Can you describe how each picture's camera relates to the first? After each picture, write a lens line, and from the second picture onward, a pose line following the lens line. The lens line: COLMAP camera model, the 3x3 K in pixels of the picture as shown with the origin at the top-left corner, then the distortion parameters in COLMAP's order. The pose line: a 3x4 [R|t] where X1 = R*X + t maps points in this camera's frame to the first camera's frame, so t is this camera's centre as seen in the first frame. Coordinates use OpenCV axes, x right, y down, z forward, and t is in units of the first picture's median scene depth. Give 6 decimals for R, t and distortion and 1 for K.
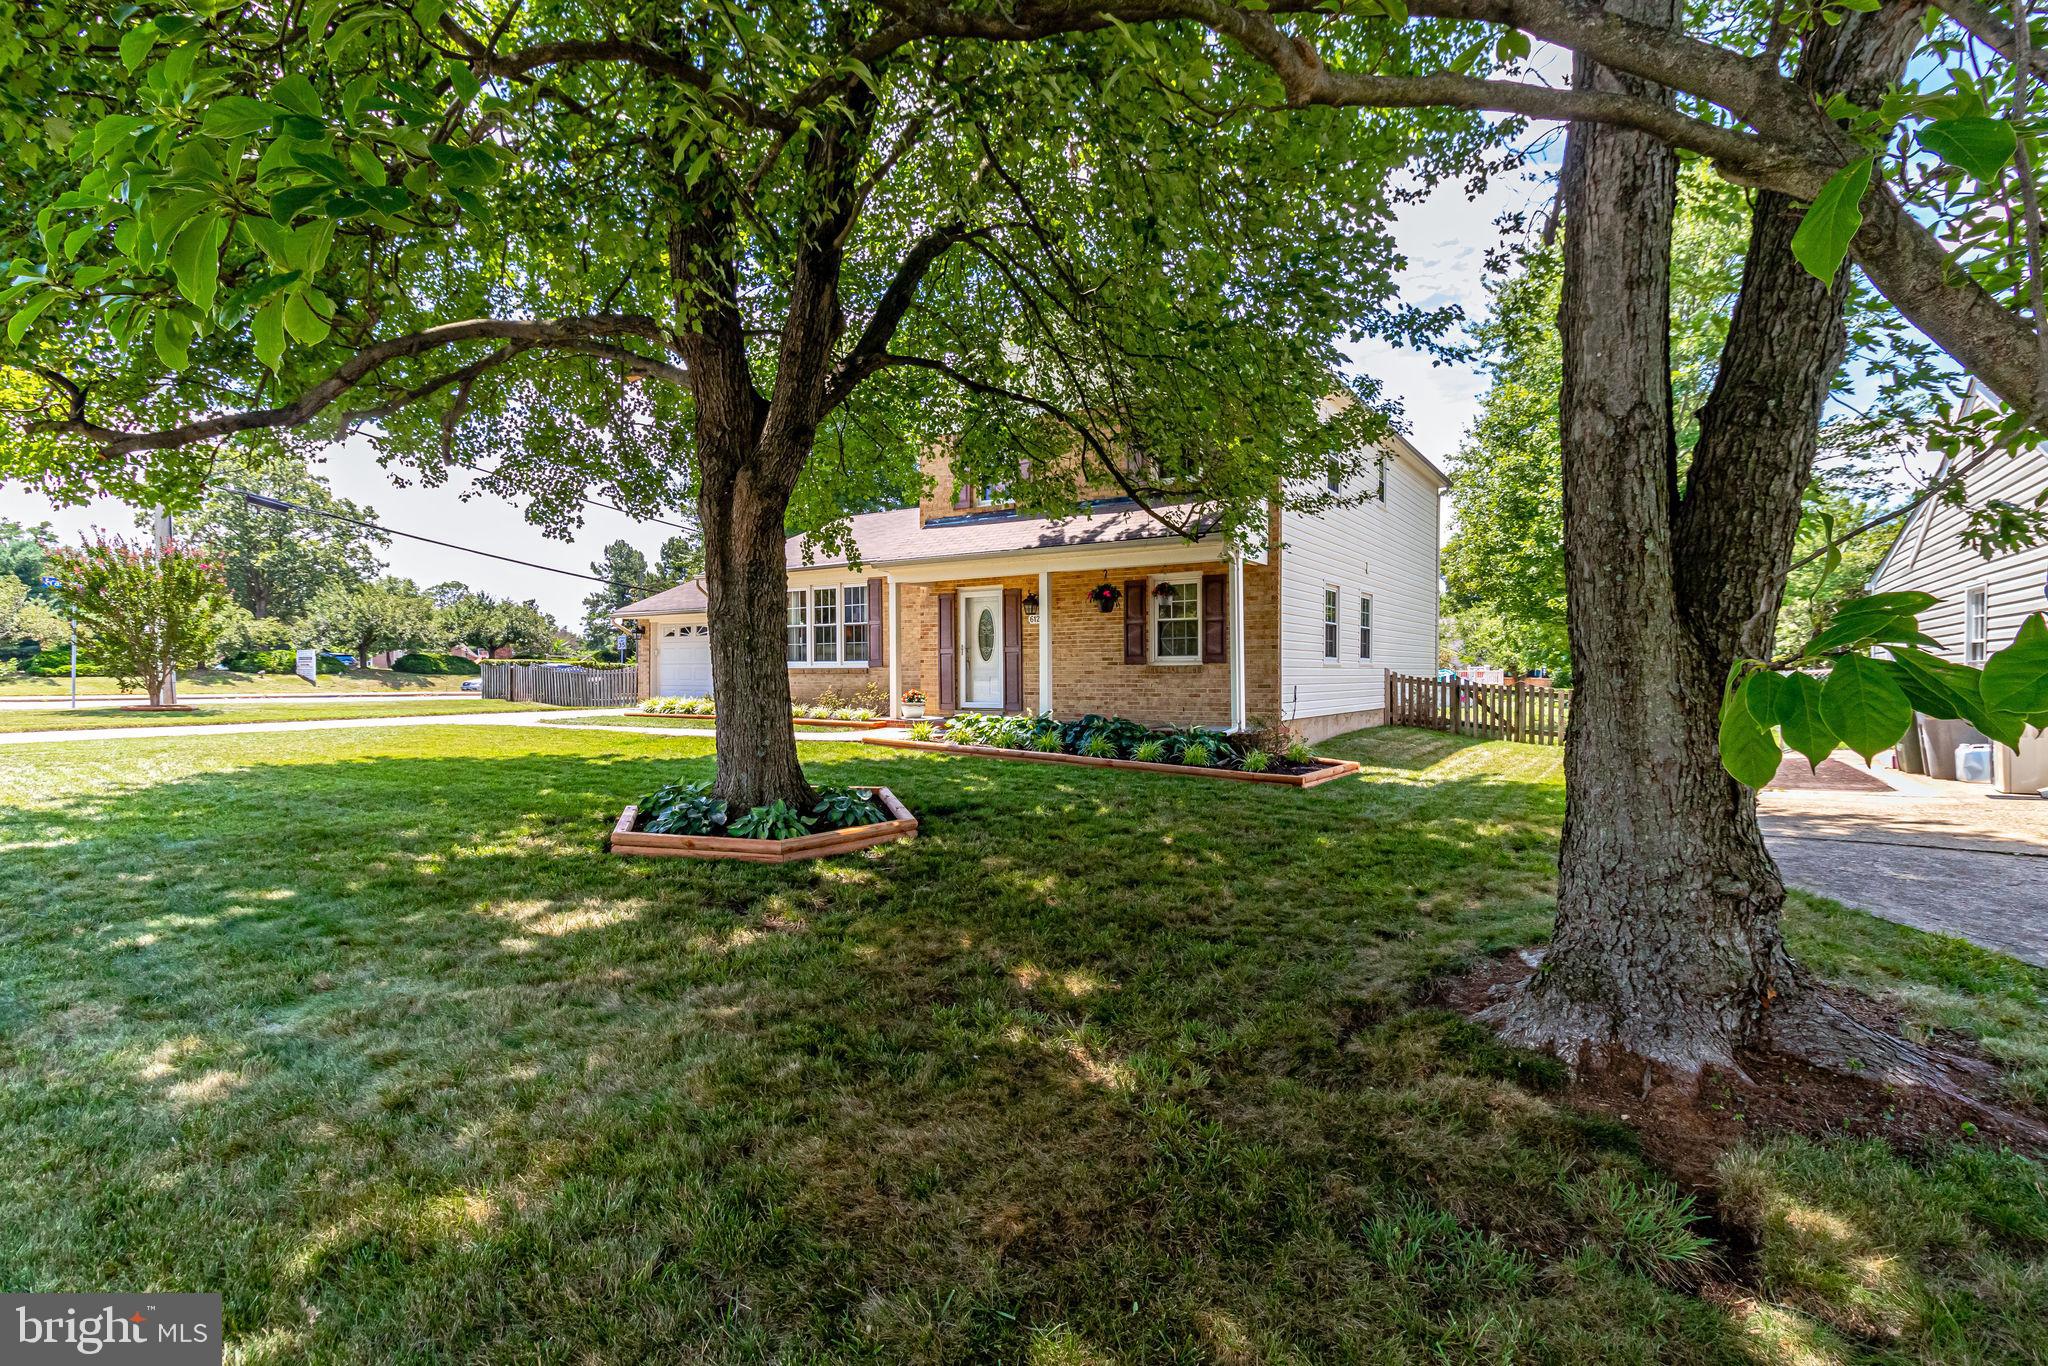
lens RADIAL K [[959.8, 0, 1036.8], [0, 959.8, 694.6], [0, 0, 1]] dist [0.002213, 0.000173]
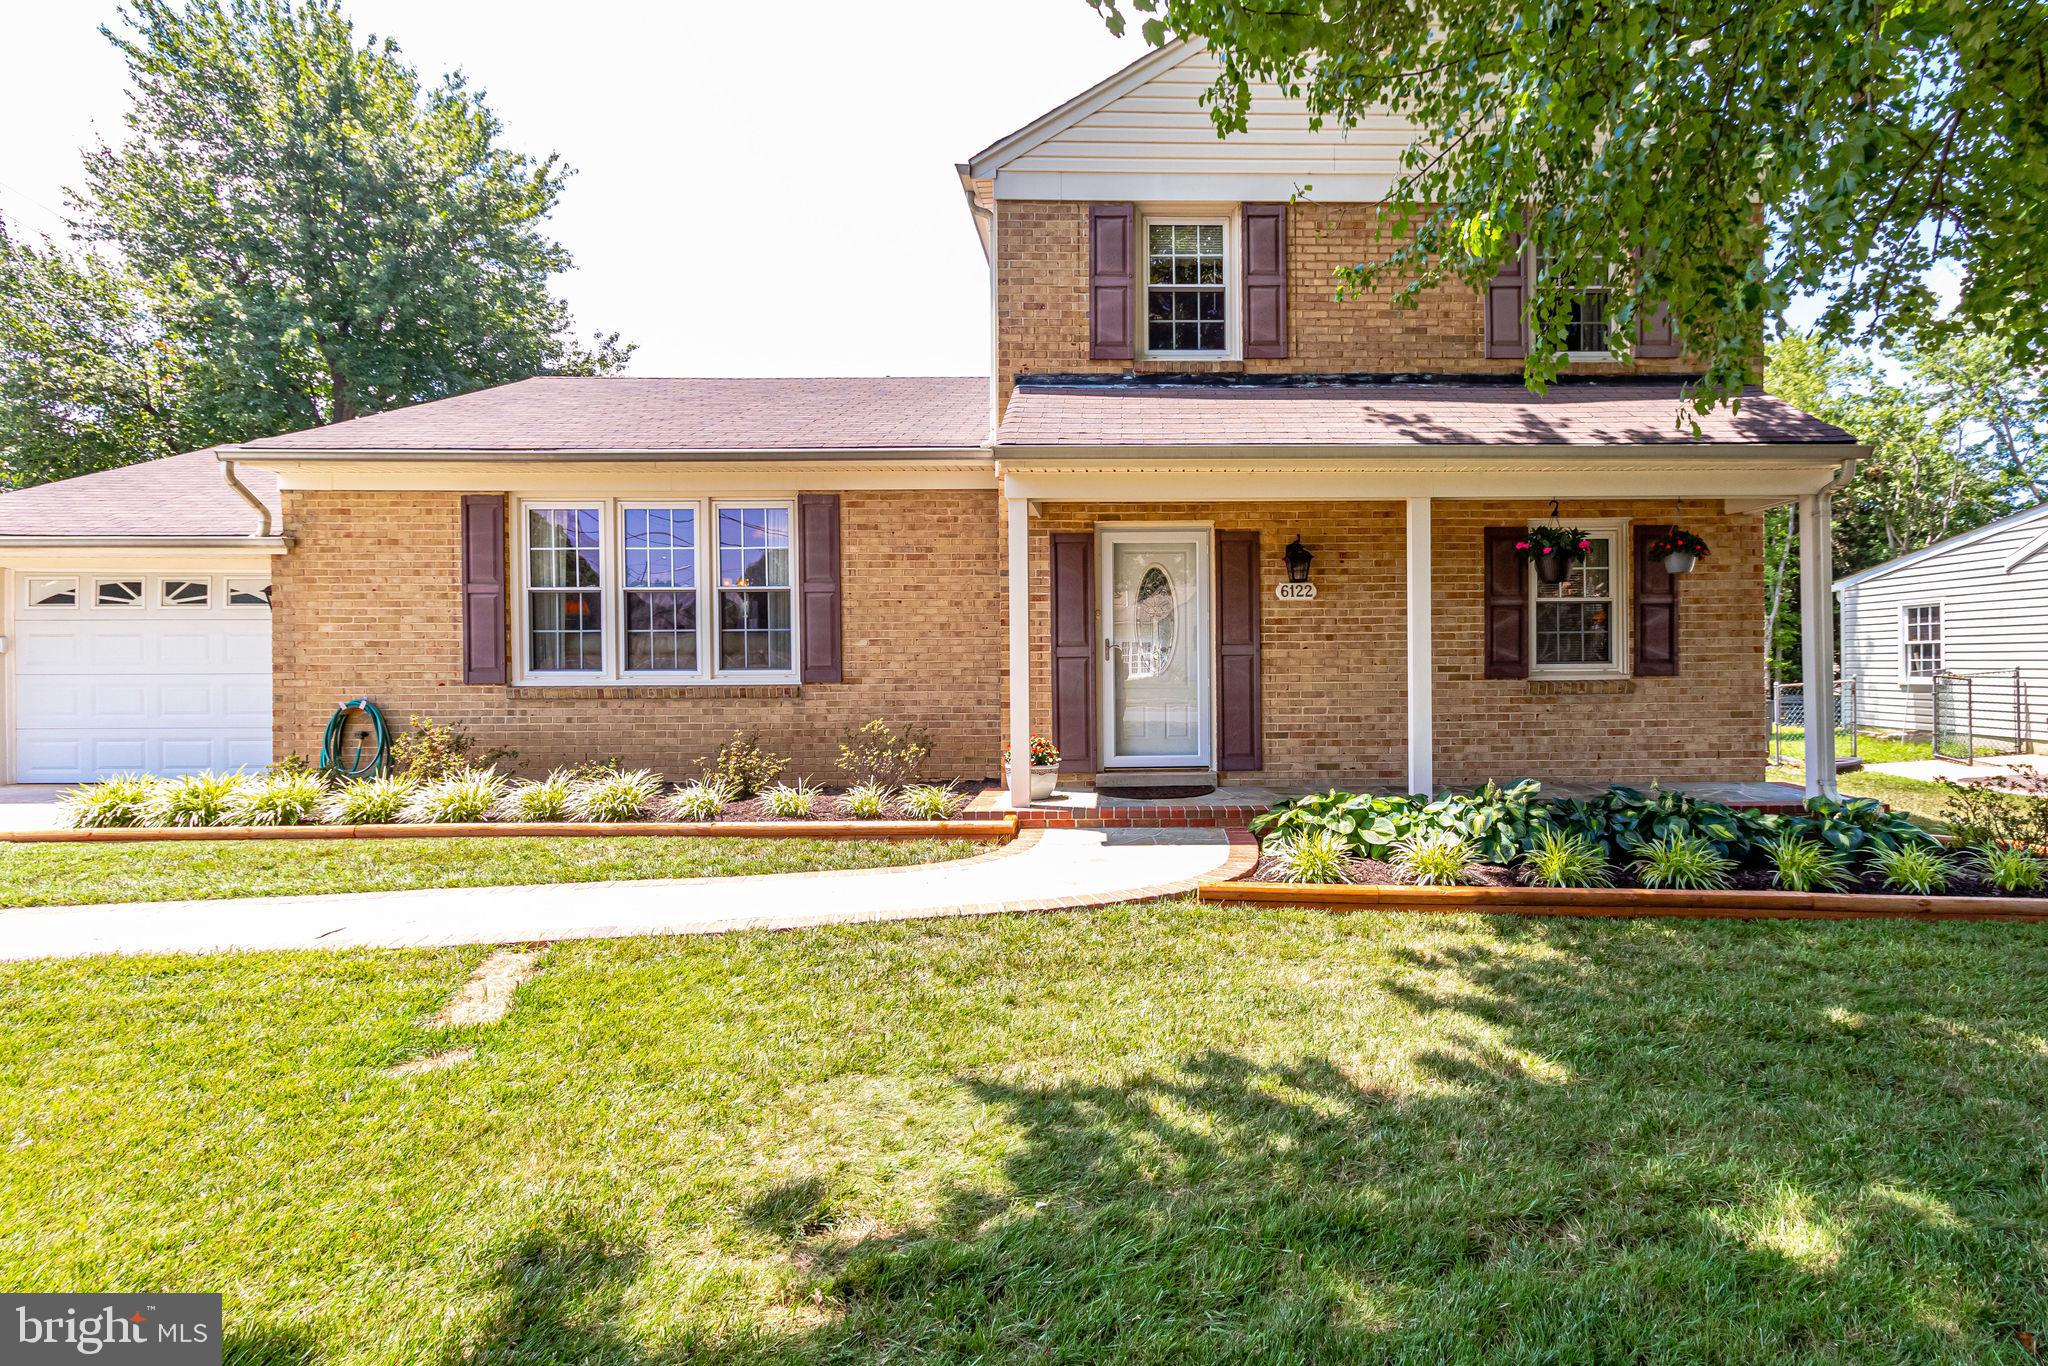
lens RADIAL K [[985.3, 0, 1024.0], [0, 985.3, 683.0], [0, 0, 1]] dist [0.004005, 0.000326]
pose [[0.822011, -0.016457, 0.569234, -0.366091], [0.017805, 0.999836, 0.003195, -0.029014], [-0.569194, 0.007508, 0.822169, 0.560128]]
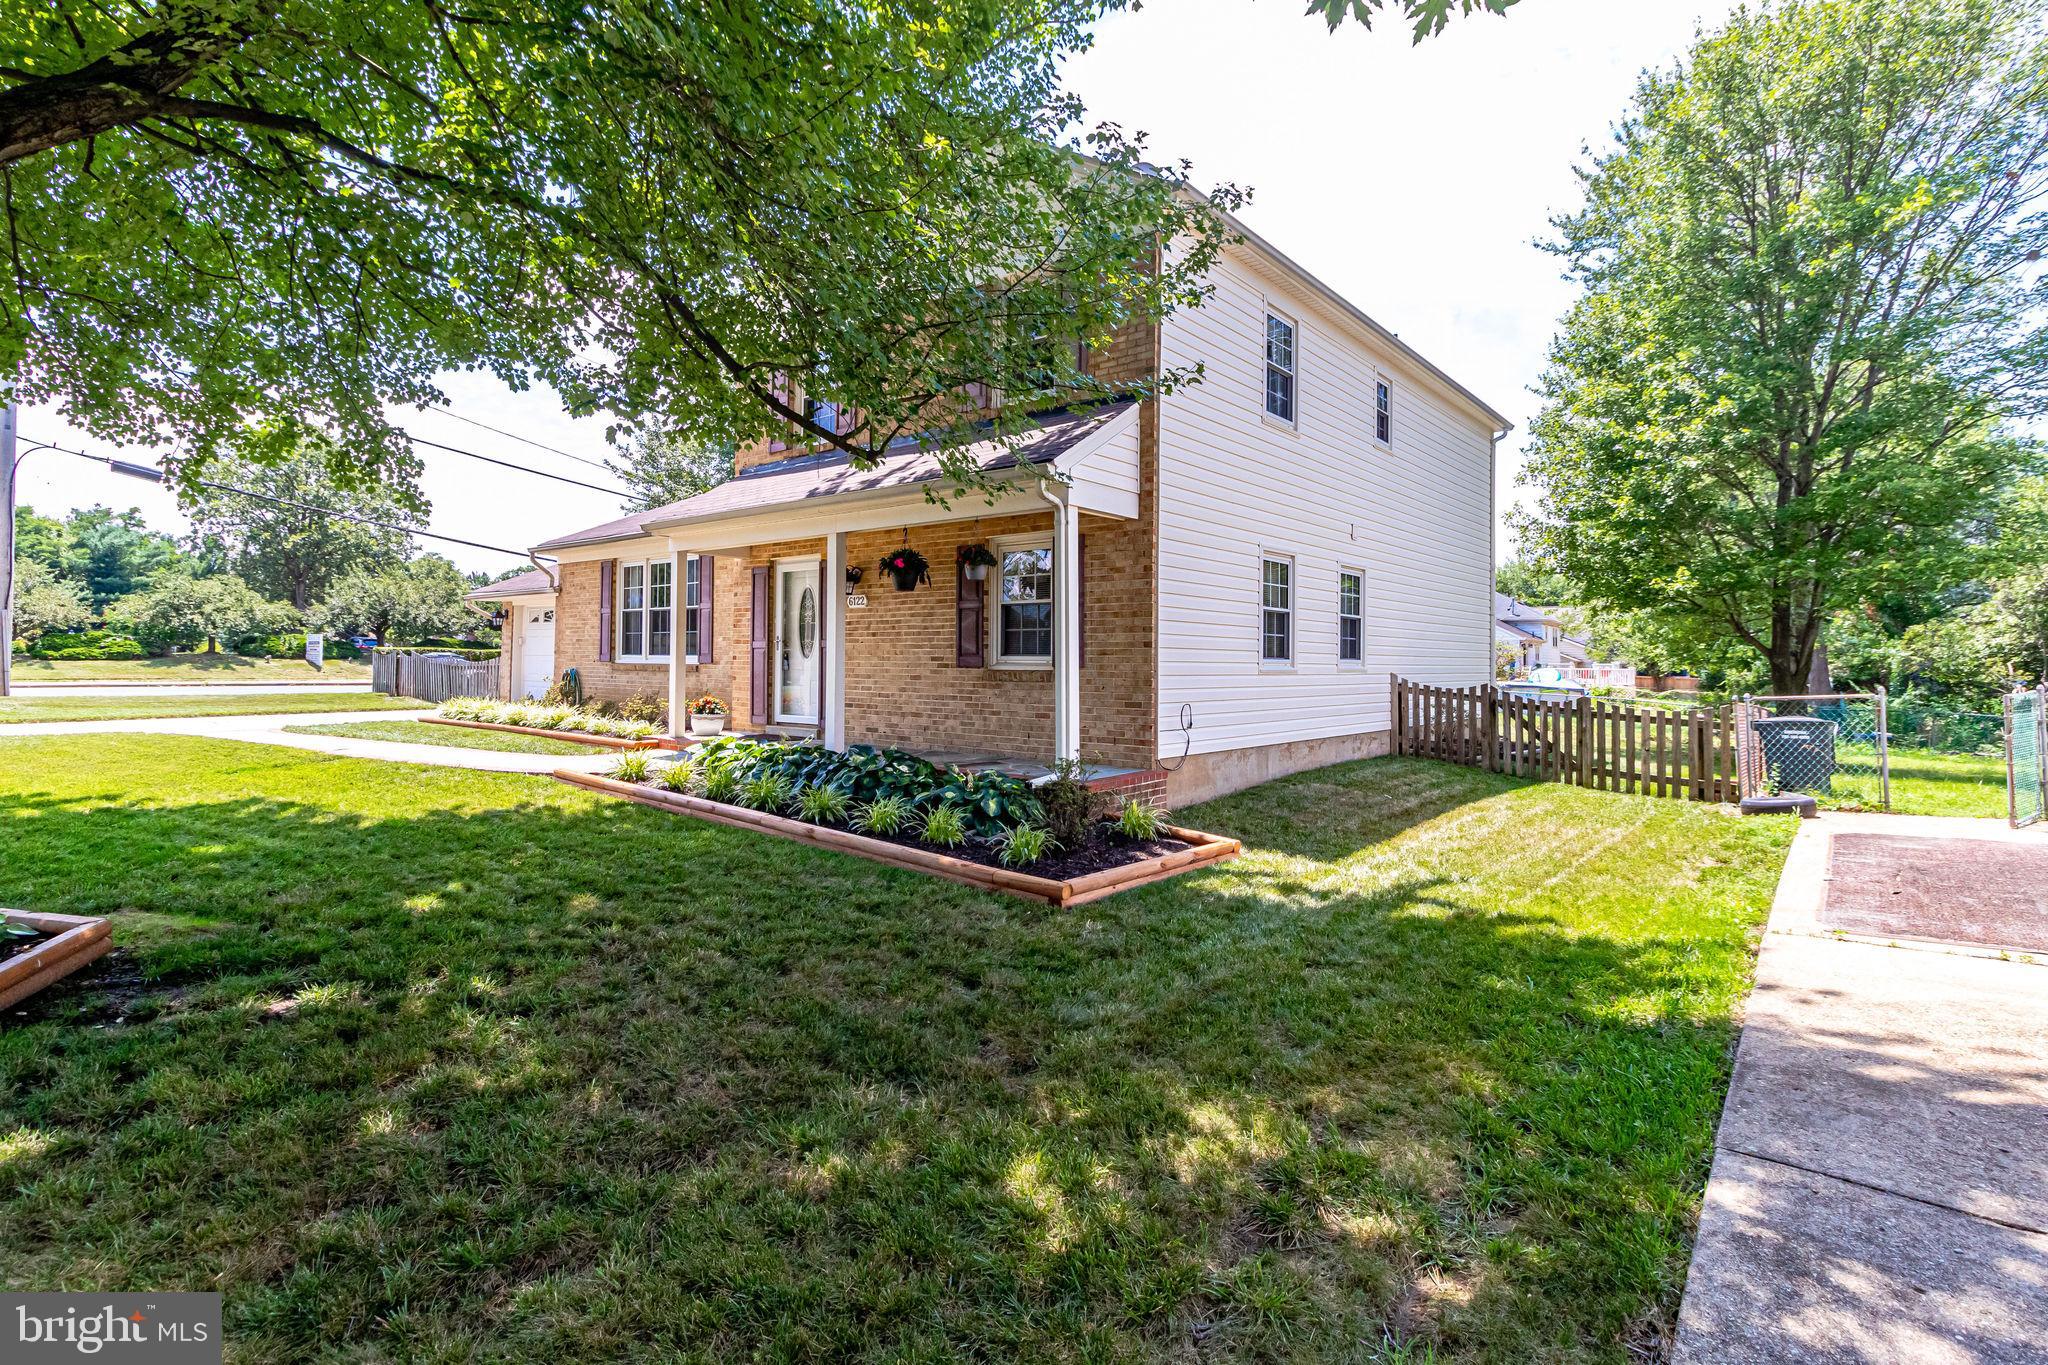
lens RADIAL K [[985.3, 0, 1024.0], [0, 985.3, 682.5], [0, 0, 1]] dist [0.004005, 0.000326]
pose [[0.993182, 0.013579, -0.115778, 0.180693], [-0.013853, 0.999903, -0.001566, -0.016458], [0.115745, 0.003159, 0.993274, 0.248920]]
